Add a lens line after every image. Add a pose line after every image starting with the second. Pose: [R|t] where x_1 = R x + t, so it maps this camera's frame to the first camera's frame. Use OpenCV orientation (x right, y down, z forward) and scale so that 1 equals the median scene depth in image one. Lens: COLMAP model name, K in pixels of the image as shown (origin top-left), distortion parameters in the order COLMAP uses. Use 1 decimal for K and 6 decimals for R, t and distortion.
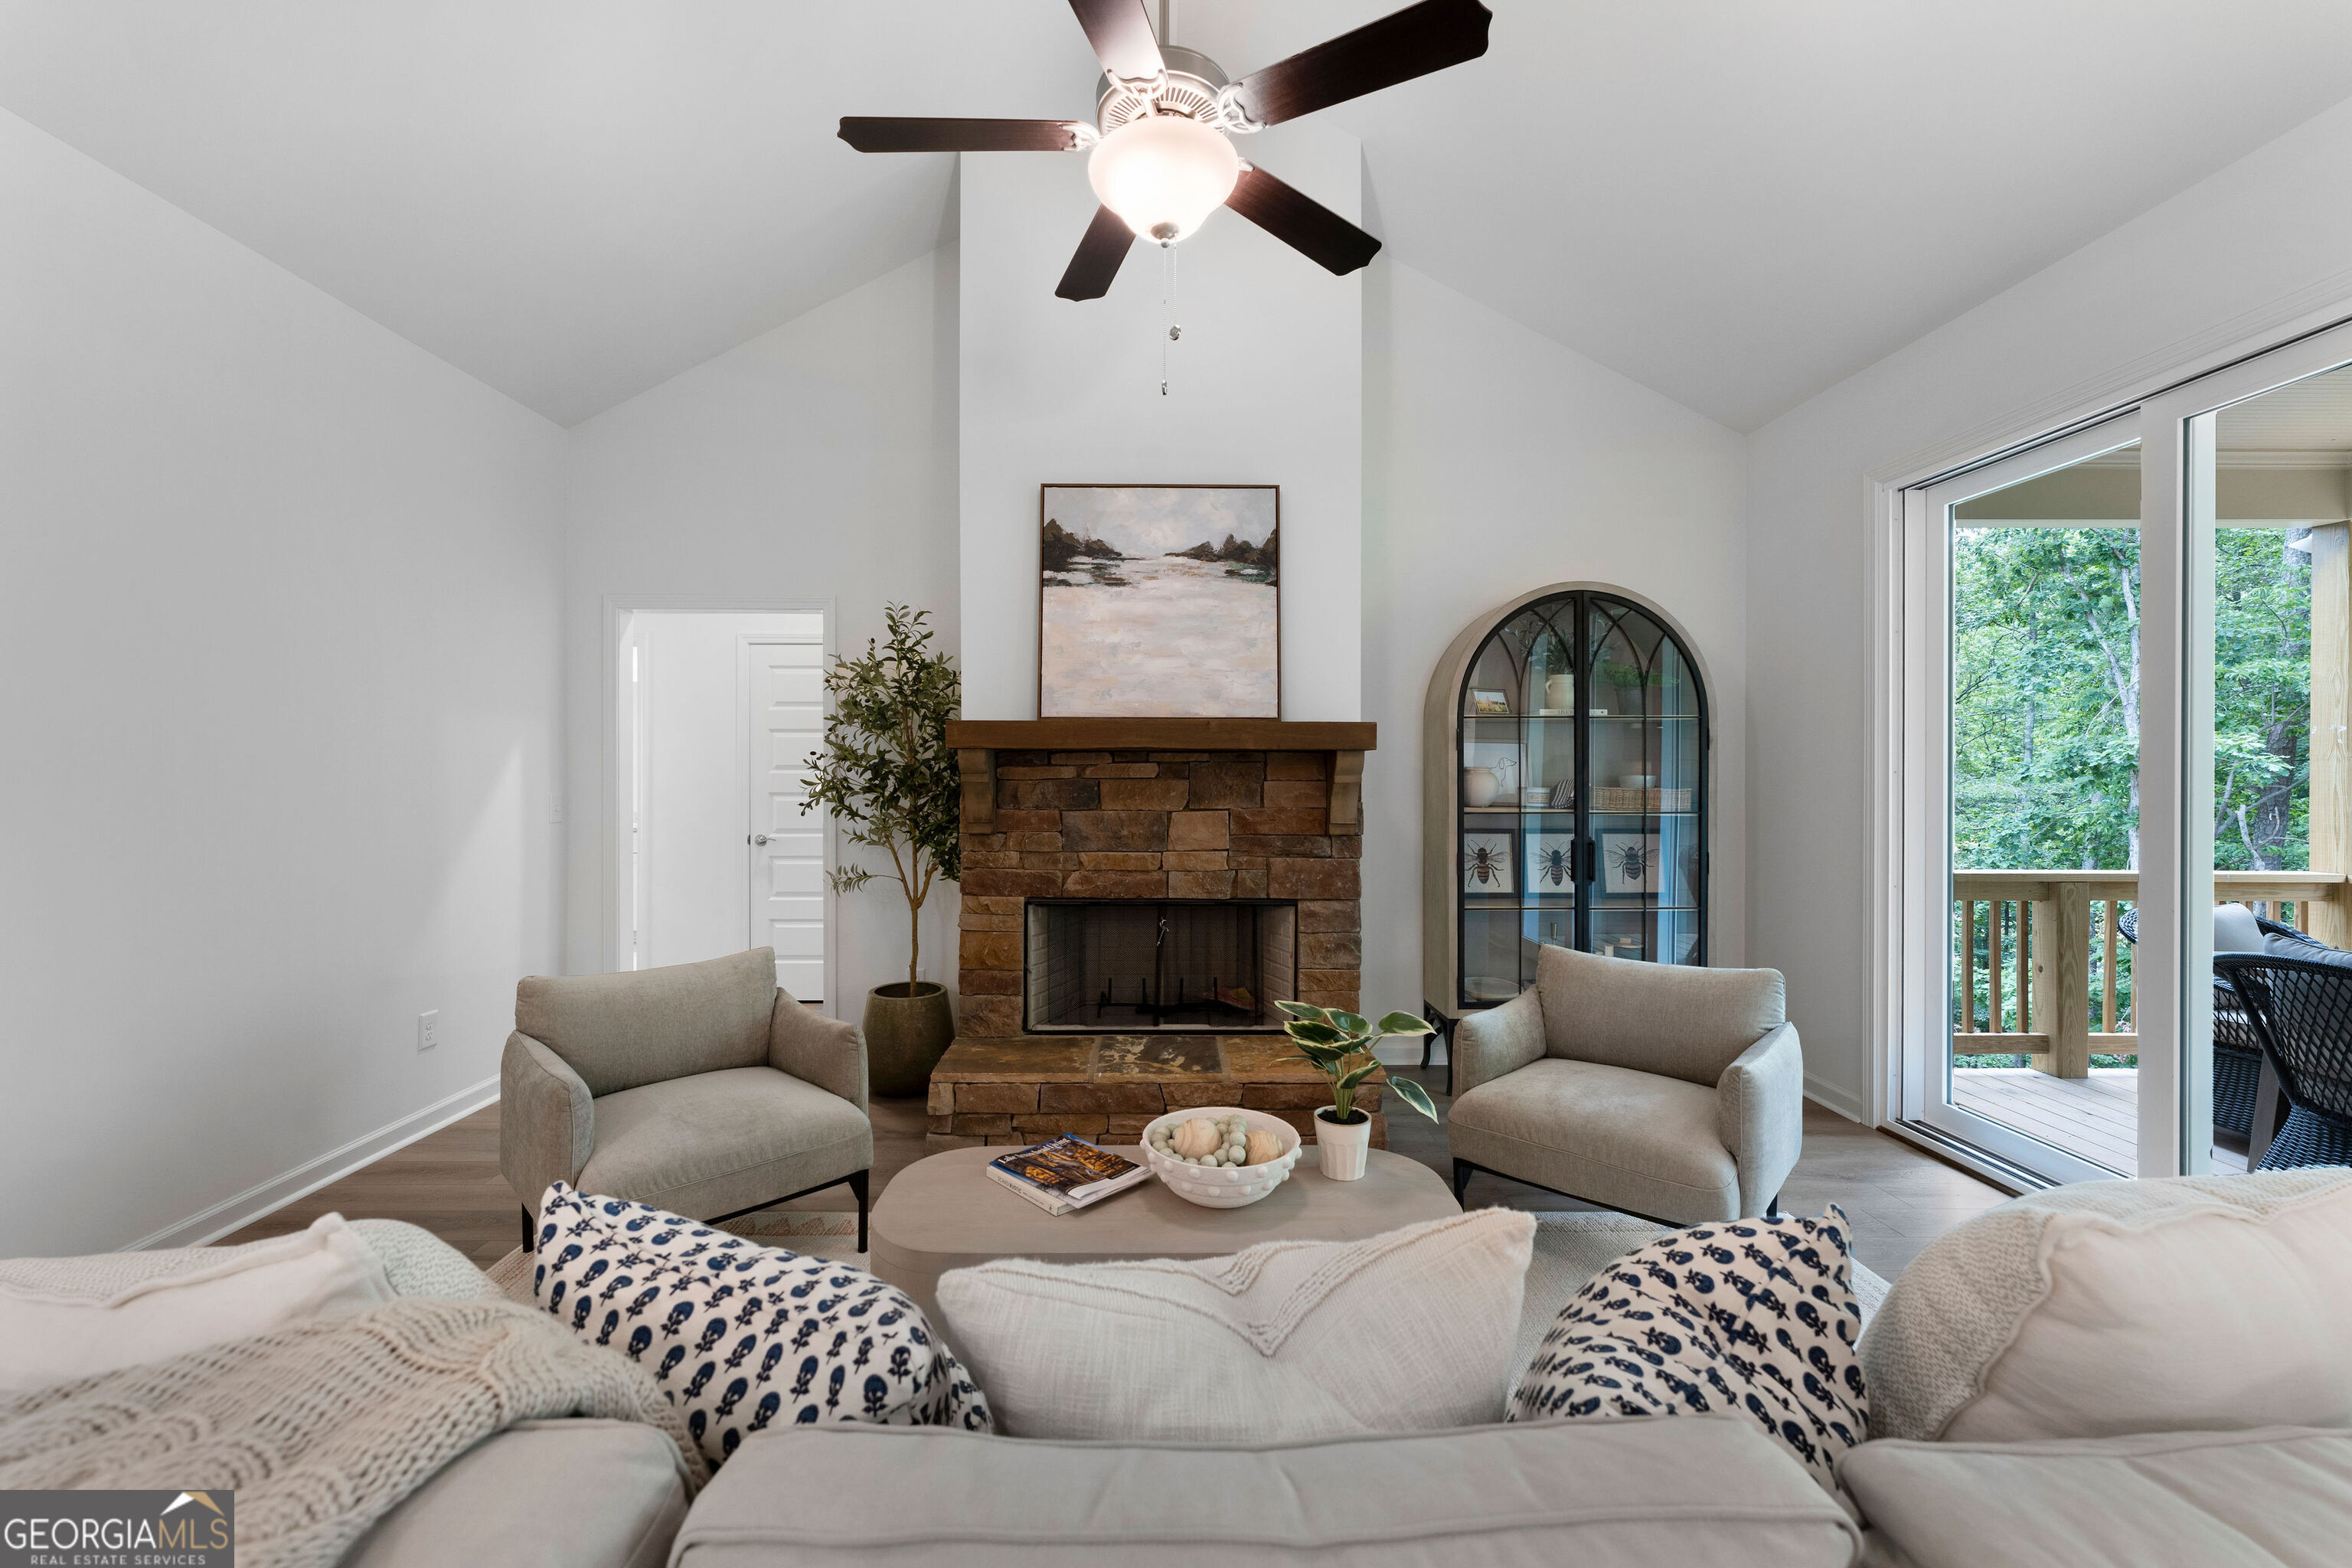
lens RADIAL K [[941.0, 0, 1176.0], [0, 941.0, 784.0], [0, 0, 1]] dist [-0.001409, -0.000063]
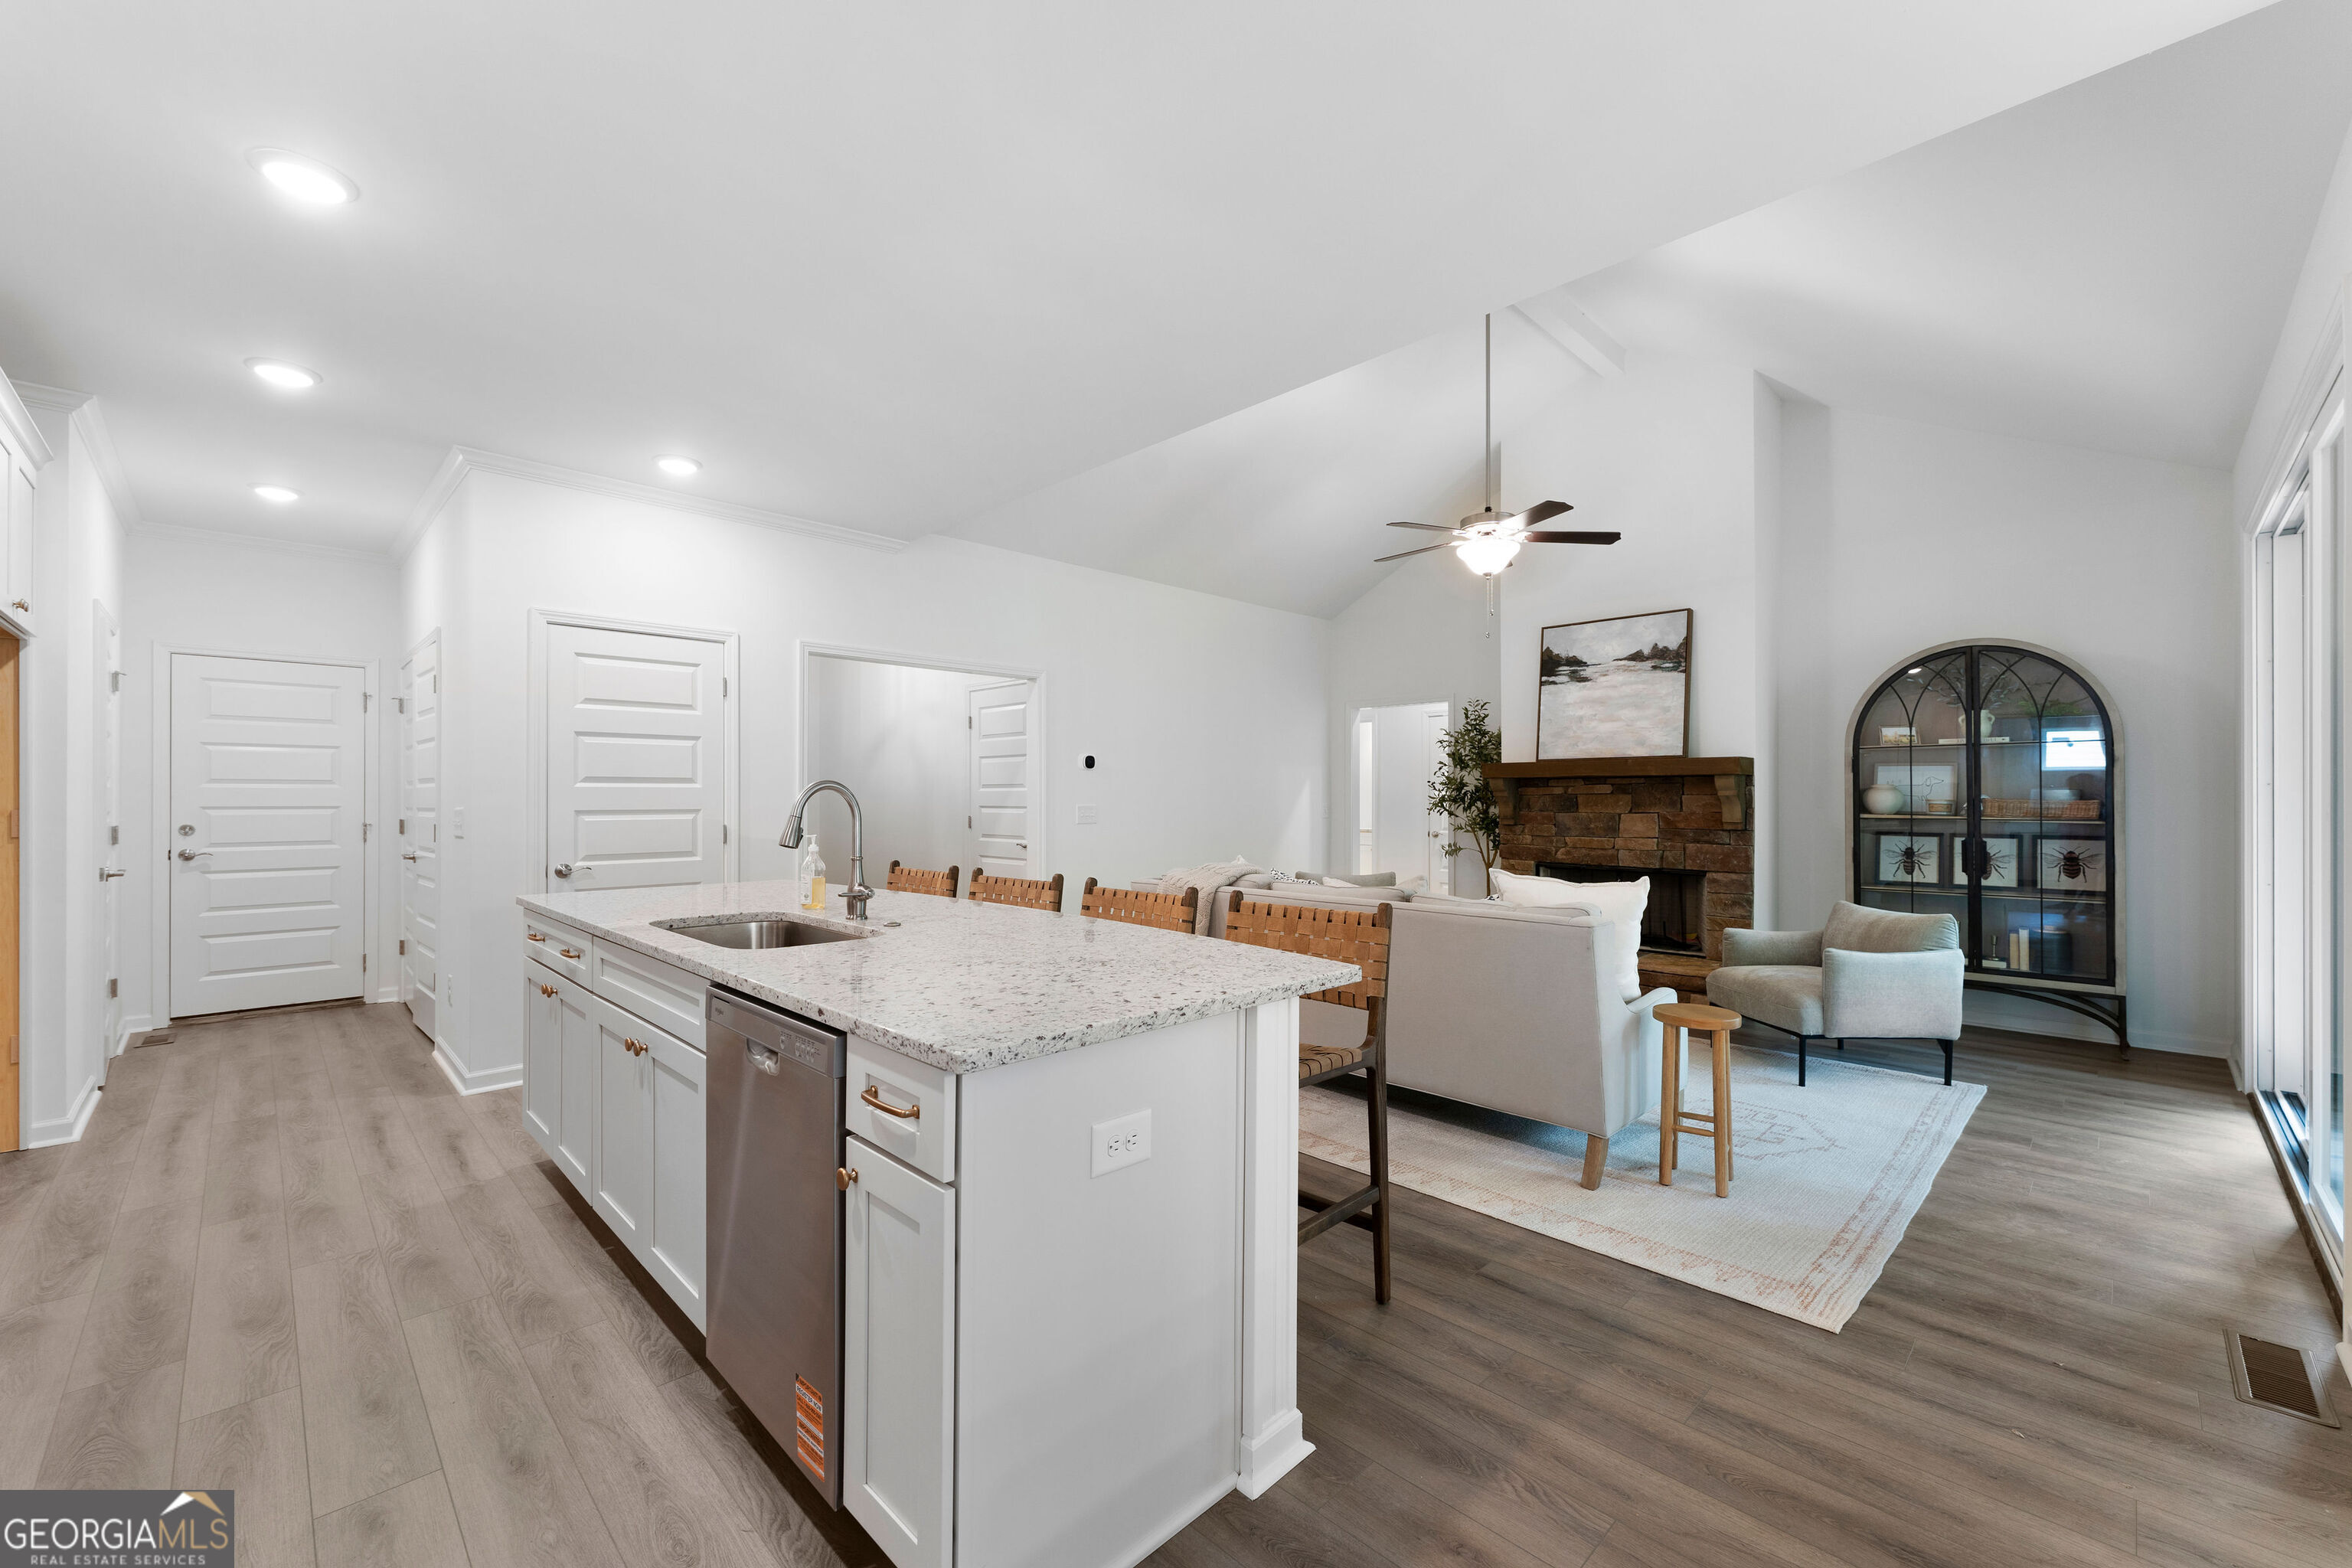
lens RADIAL K [[941.0, 0, 1176.0], [0, 941.0, 784.0], [0, 0, 1]] dist [-0.001409, -0.000063]
pose [[0.702867, -0.012628, -0.711210, 0.625715], [-0.005608, 0.999713, -0.023292, 0.020082], [0.711300, 0.020360, 0.702594, -0.723473]]
